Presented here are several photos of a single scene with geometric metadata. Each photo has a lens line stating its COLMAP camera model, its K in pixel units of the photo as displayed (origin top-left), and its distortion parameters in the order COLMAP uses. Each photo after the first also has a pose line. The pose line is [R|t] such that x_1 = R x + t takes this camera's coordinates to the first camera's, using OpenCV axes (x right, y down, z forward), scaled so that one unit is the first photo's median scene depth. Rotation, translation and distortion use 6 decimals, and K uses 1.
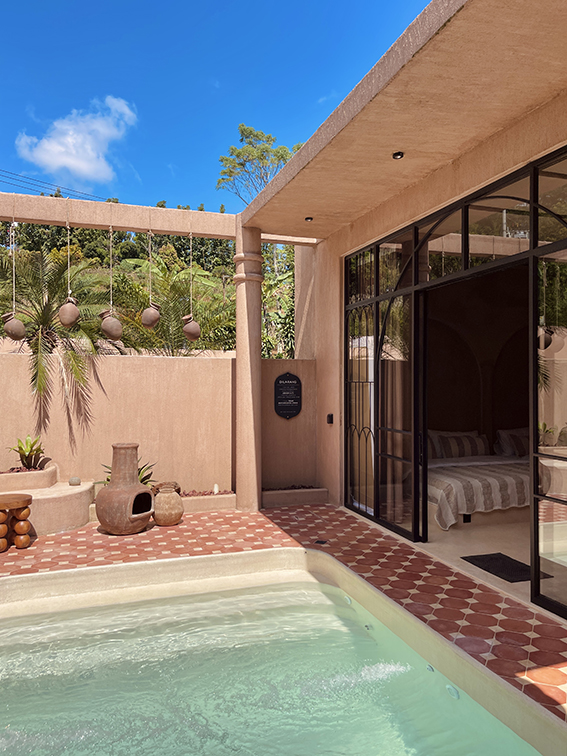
lens RADIAL K [[571.5, 0, 285.7], [0, 571.5, 380.7], [0, 0, 1]] dist [0.051722, -0.063041]
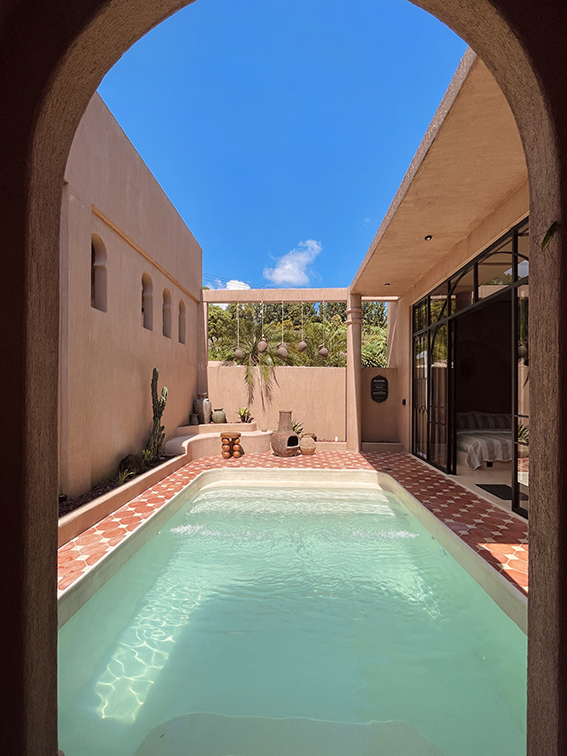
lens RADIAL K [[320.5, 0, 283.3], [0, 320.5, 390.4], [0, 0, 1]] dist [-0.002186, -0.000283]
pose [[0.931431, 0.003922, -0.363896, 0.108553], [-0.004439, 0.999990, -0.000583, 0.041658], [0.363890, 0.002159, 0.931439, -0.016047]]
